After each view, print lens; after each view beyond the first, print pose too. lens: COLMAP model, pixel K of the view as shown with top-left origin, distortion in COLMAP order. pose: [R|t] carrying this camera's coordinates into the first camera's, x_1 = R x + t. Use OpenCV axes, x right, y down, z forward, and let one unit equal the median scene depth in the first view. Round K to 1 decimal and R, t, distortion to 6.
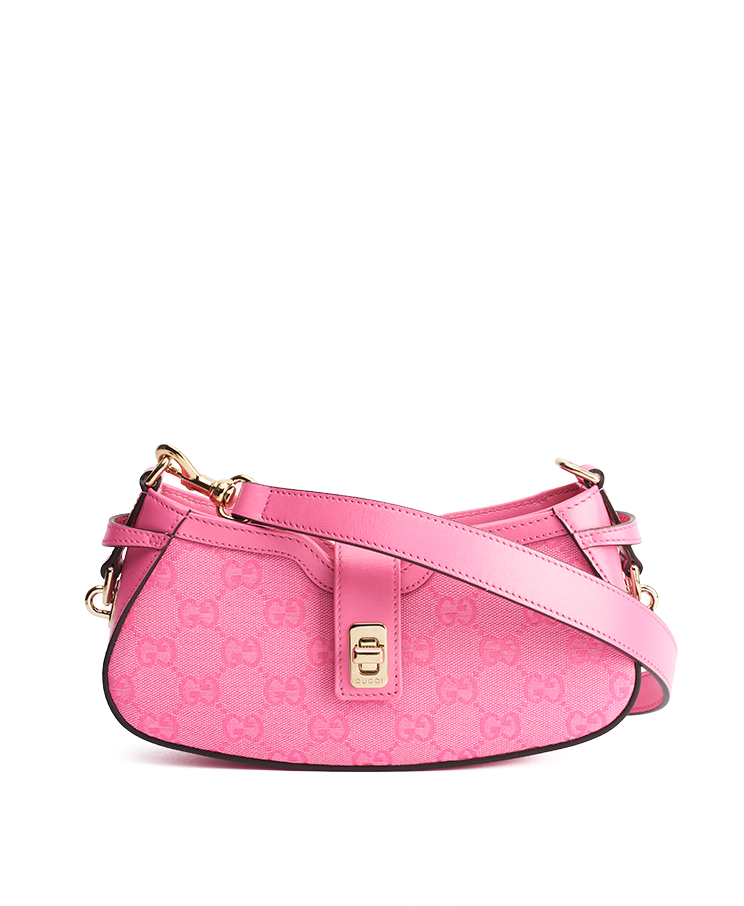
lens RADIAL K [[2090.2, 0, 355.2], [0, 2090.2, 426.9], [0, 0, 1]] dist [0.028739, 0.000000]
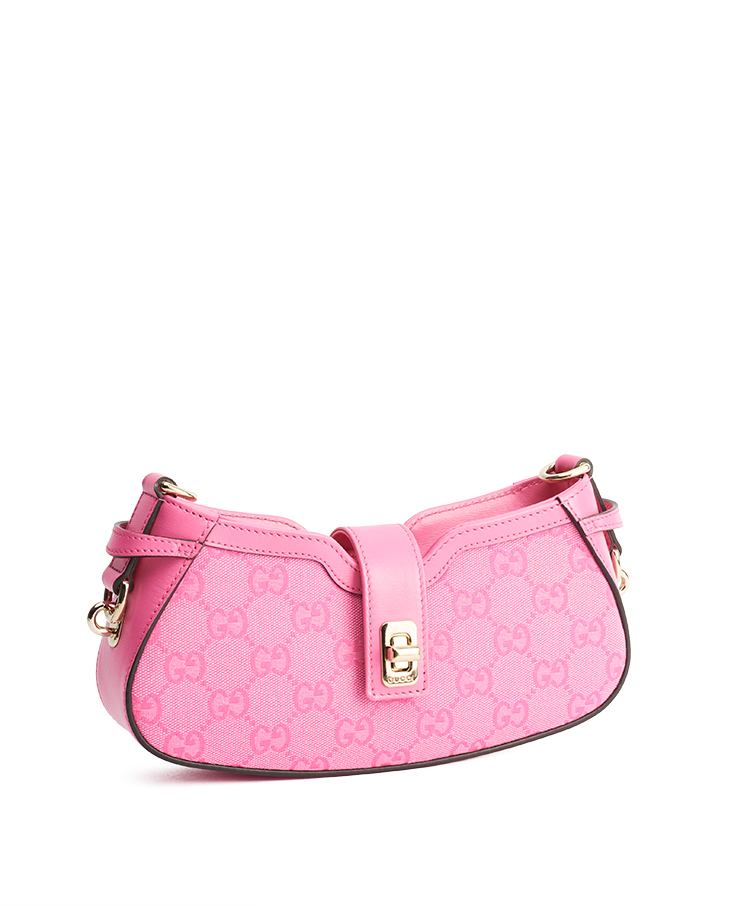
lens RADIAL K [[2090.2, 0, 370.6], [0, 2090.2, 451.7], [0, 0, 1]] dist [0.028739, 0.000000]
pose [[0.917485, -0.034194, 0.396298, -0.391311], [0.034323, 0.999388, 0.006768, 0.006485], [-0.396287, 0.007393, 0.918097, 0.094254]]
